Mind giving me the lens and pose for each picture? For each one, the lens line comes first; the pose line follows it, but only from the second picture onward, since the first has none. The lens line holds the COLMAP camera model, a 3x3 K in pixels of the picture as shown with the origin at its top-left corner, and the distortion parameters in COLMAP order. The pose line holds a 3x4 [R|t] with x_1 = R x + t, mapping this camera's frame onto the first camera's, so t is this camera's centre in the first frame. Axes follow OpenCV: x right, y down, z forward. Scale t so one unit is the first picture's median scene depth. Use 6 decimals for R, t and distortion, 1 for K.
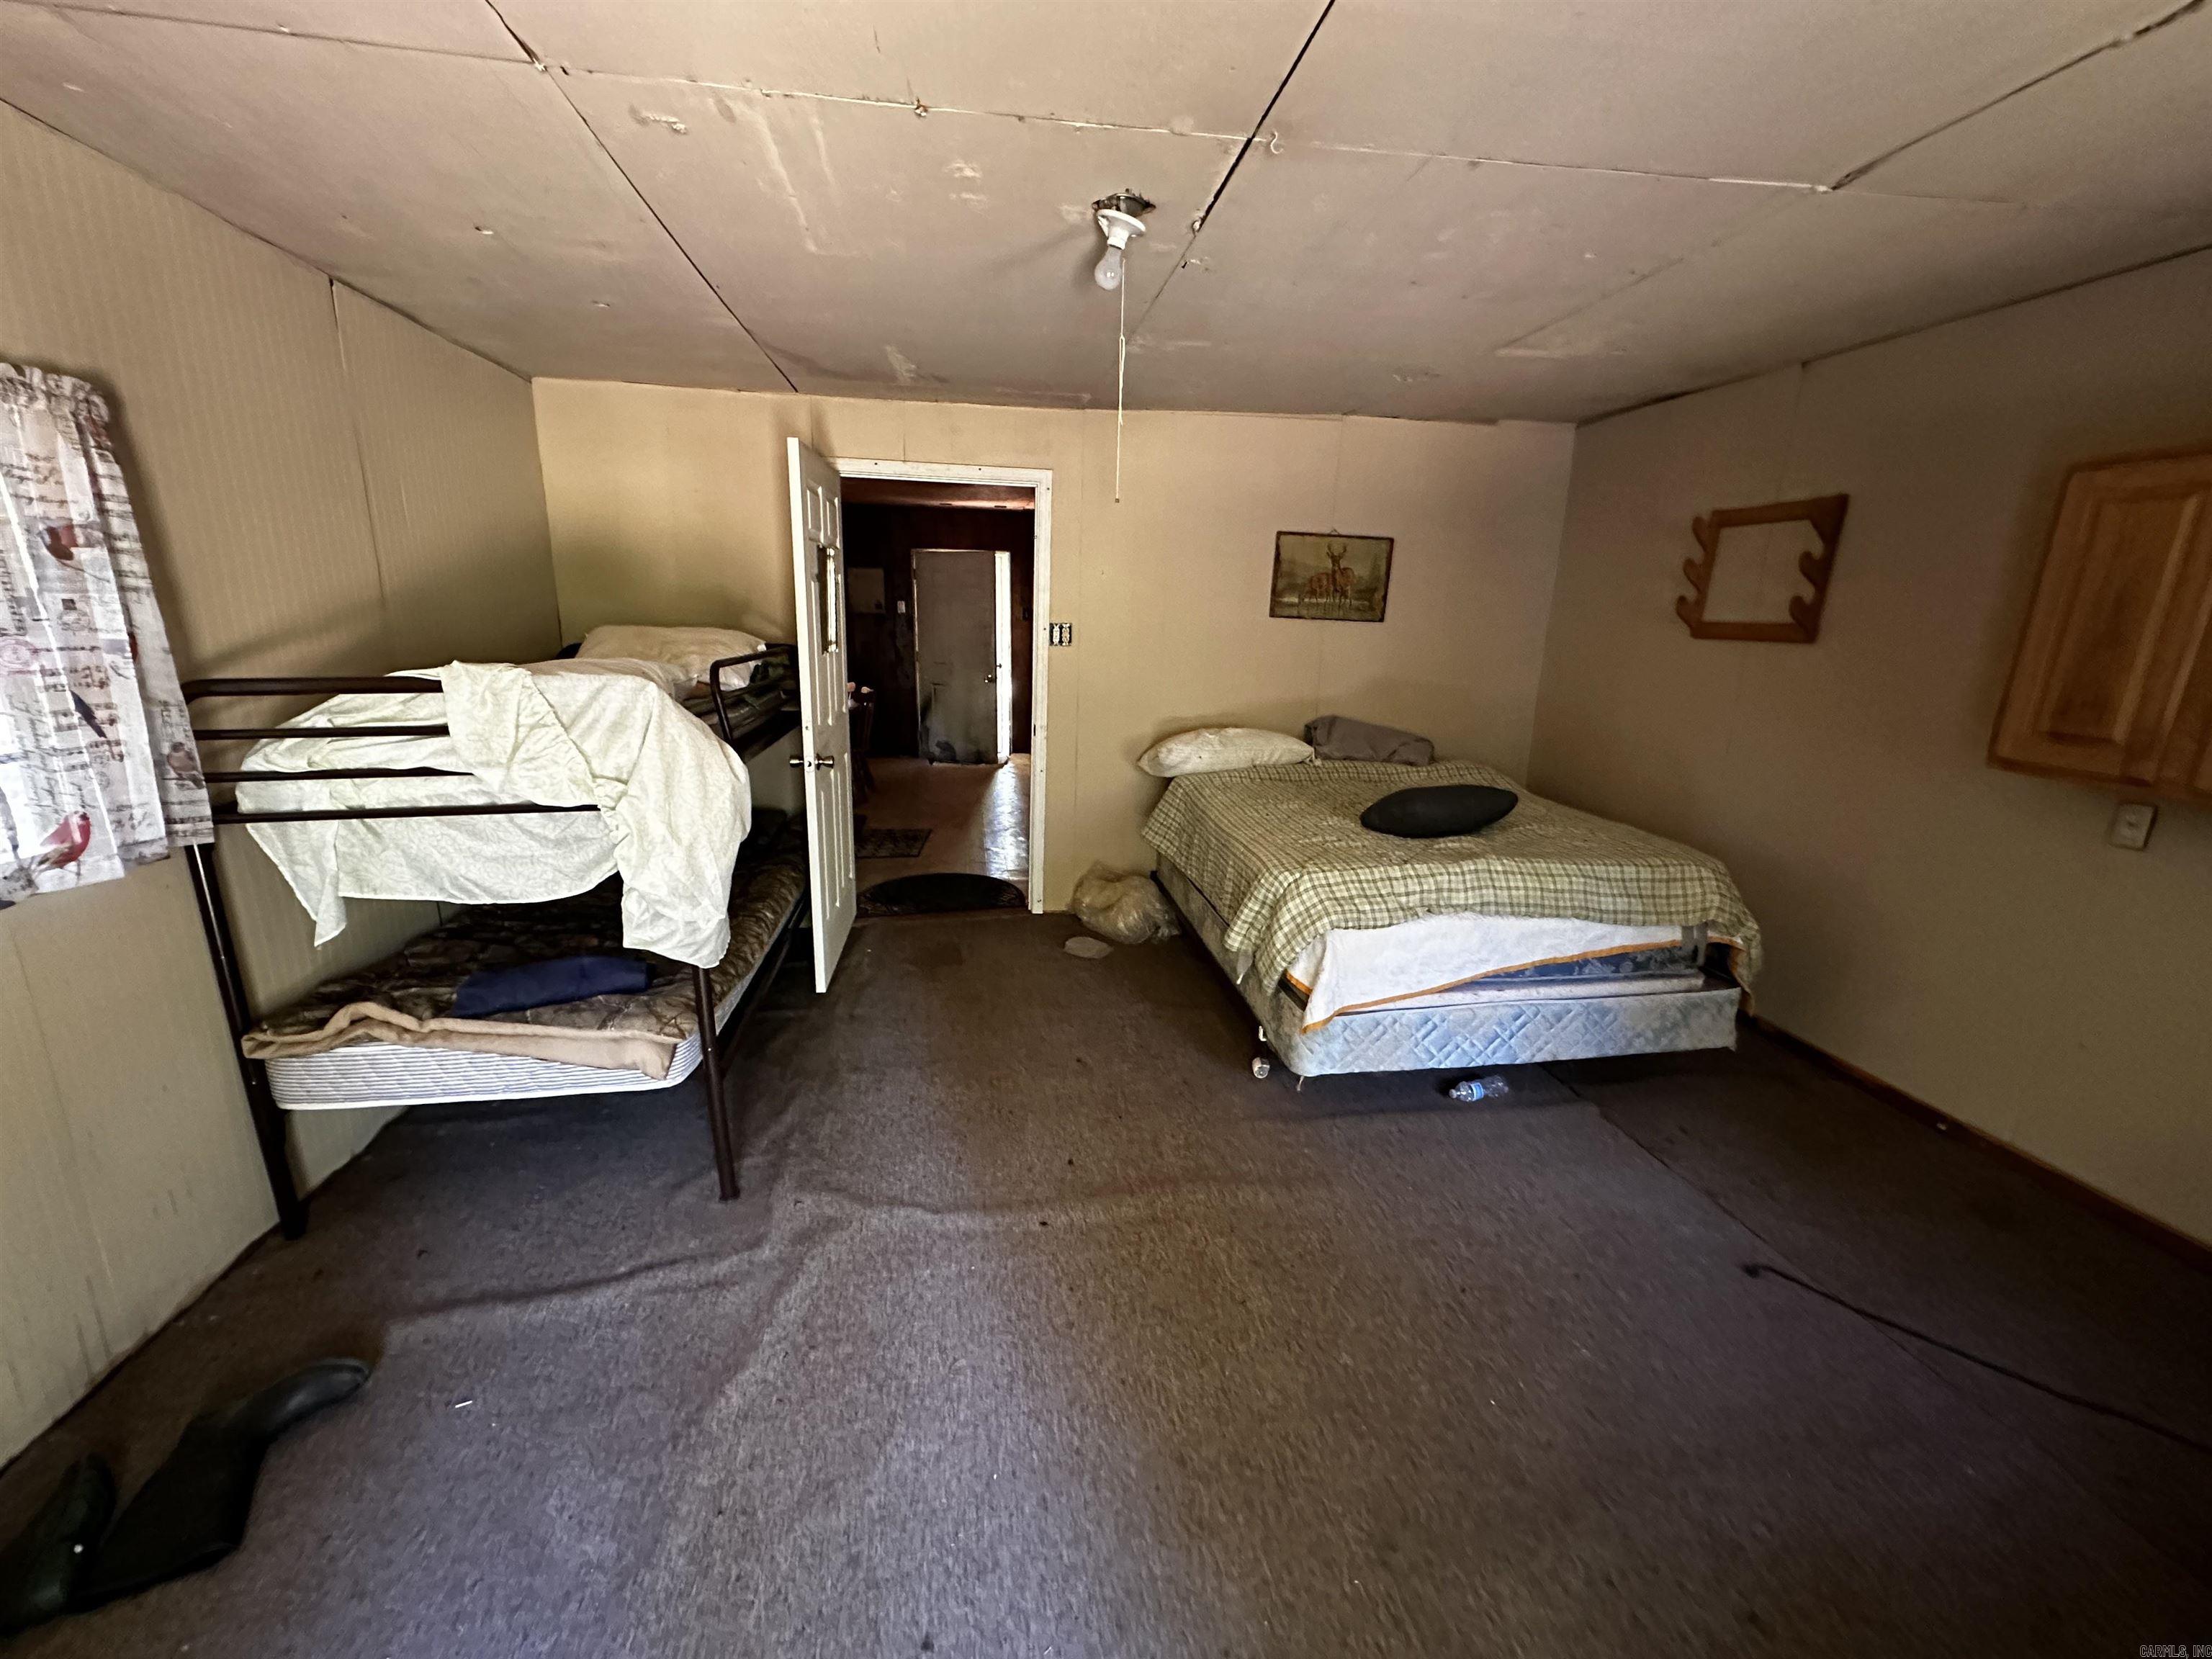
lens RADIAL K [[876.0, 0, 1097.3], [0, 876.0, 832.0], [0, 0, 1]] dist [-0.000353, 0.000168]
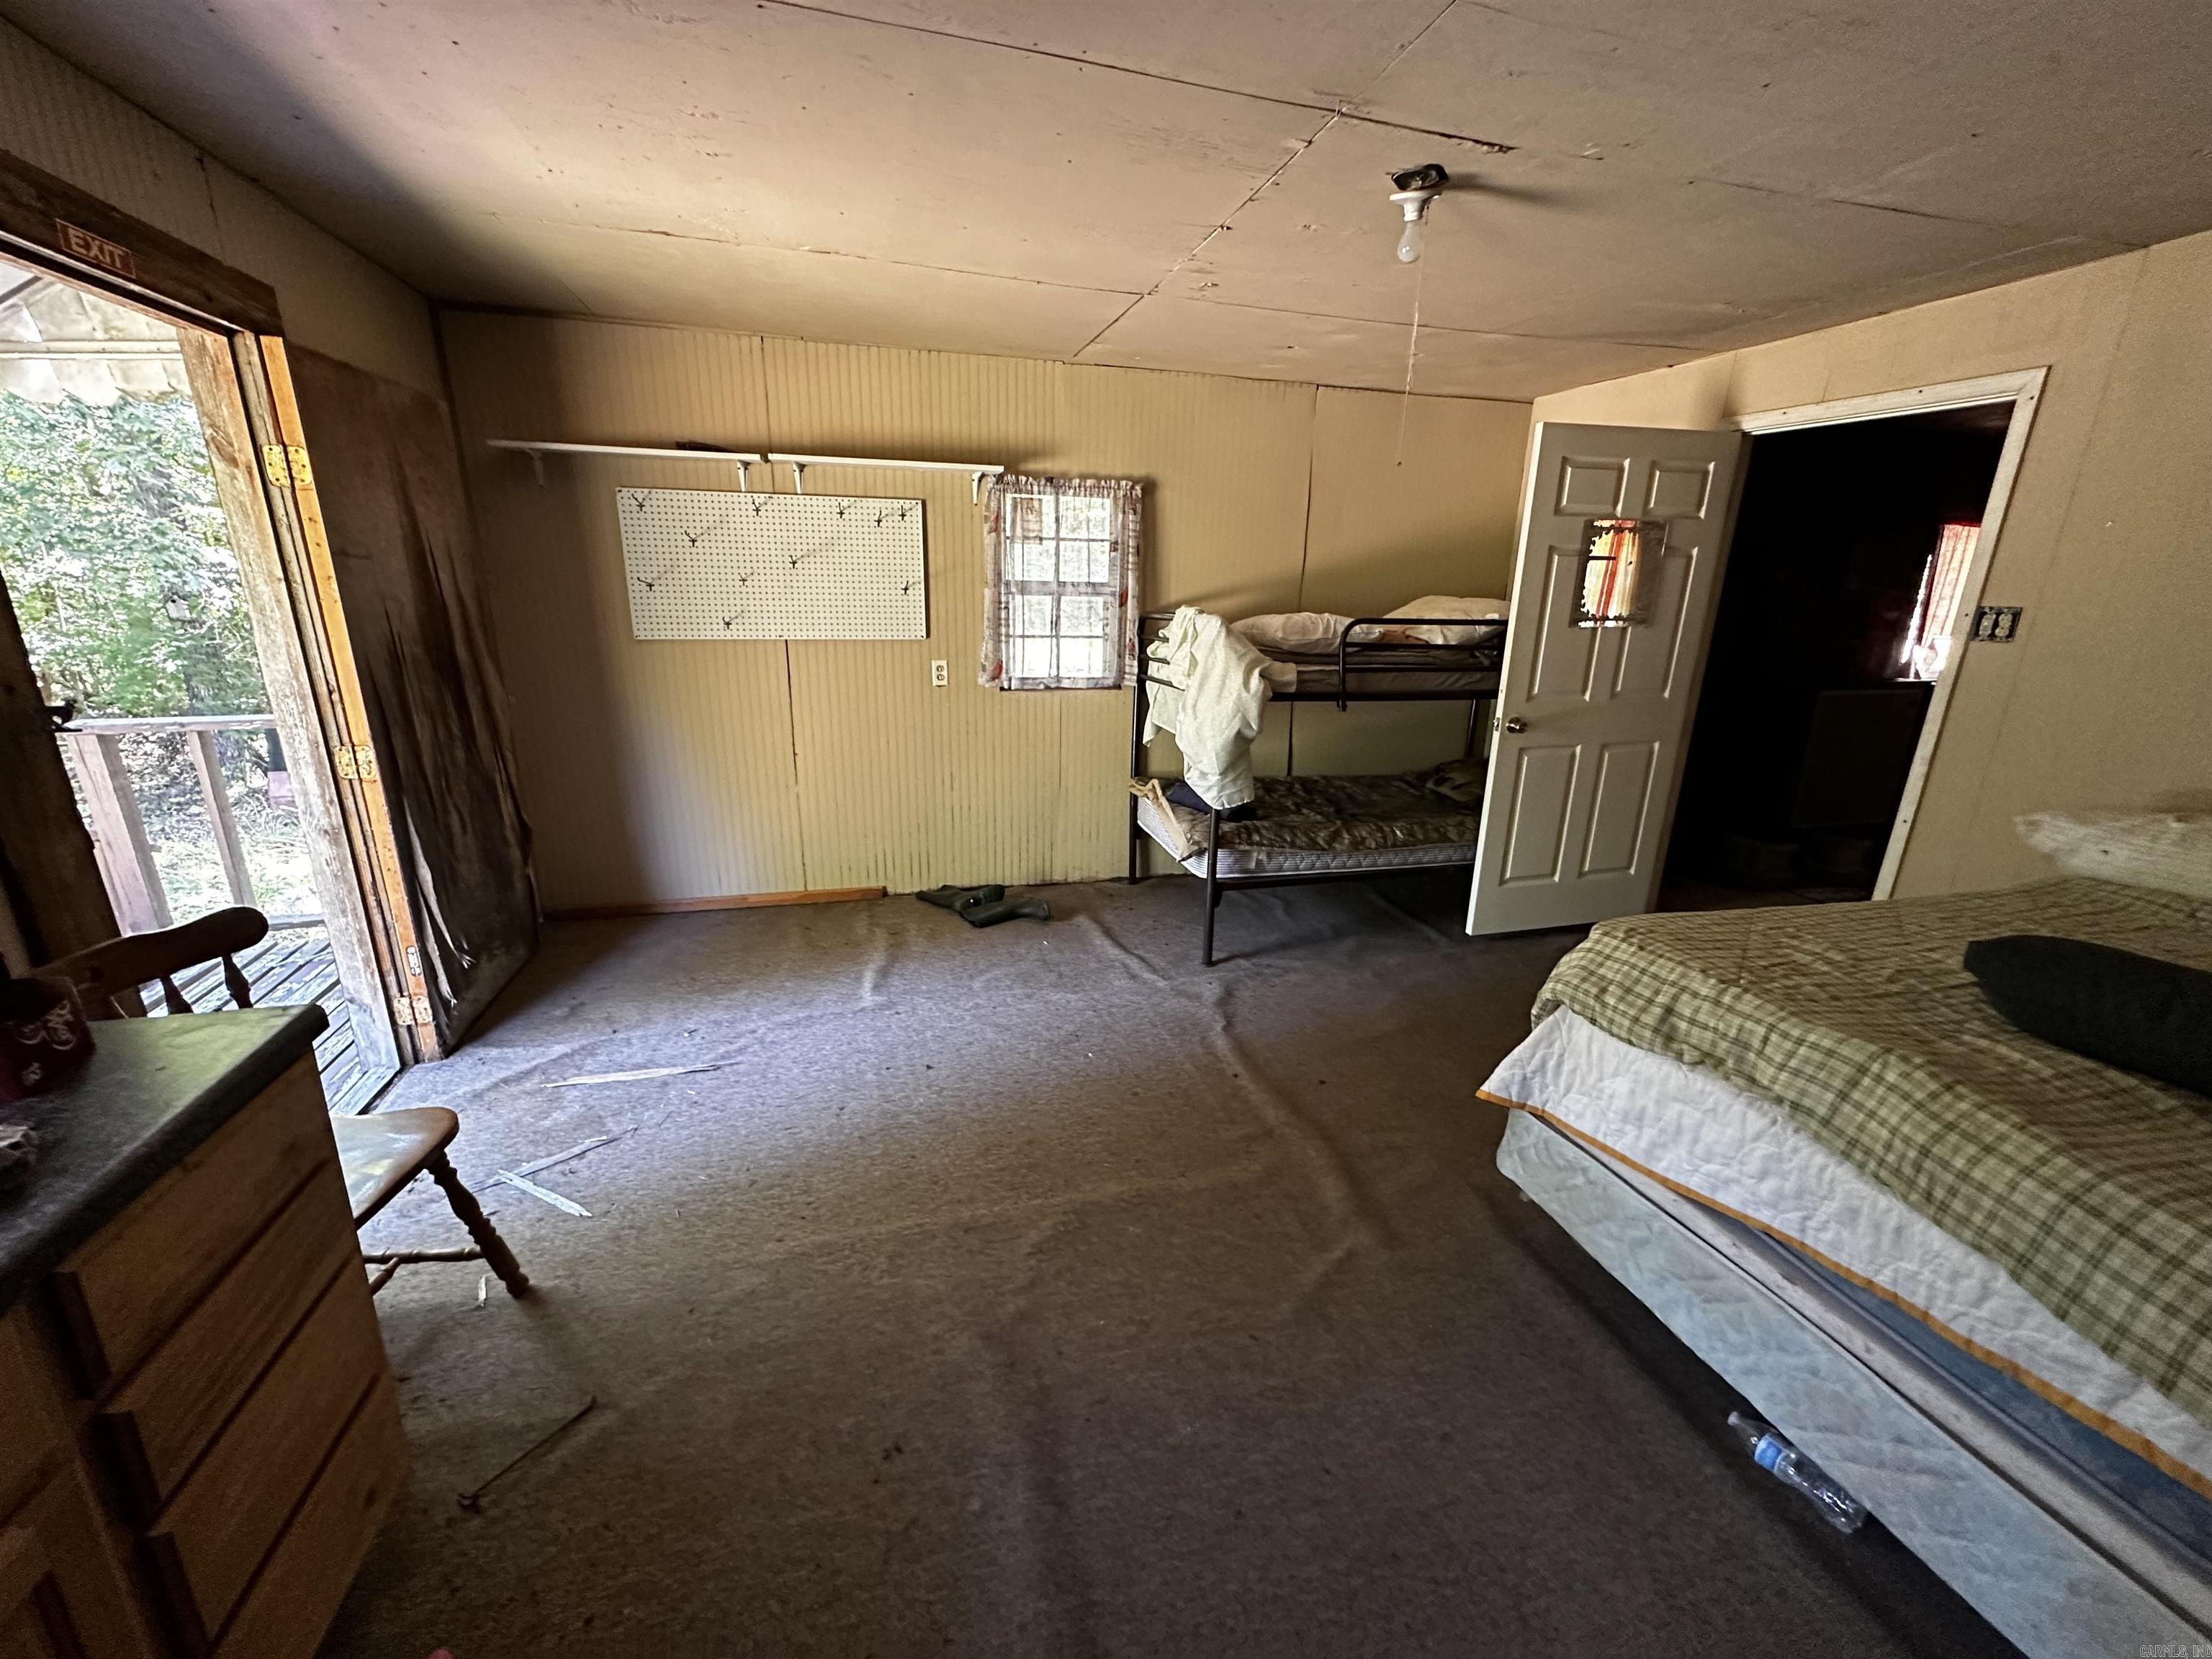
lens RADIAL K [[876.0, 0, 1095.7], [0, 876.0, 834.6], [0, 0, 1]] dist [-0.000353, 0.000168]
pose [[0.108639, 0.264255, -0.958315, 0.864384], [-0.260449, 0.937912, 0.229103, -0.085934], [0.959356, 0.224702, 0.170719, 0.451892]]
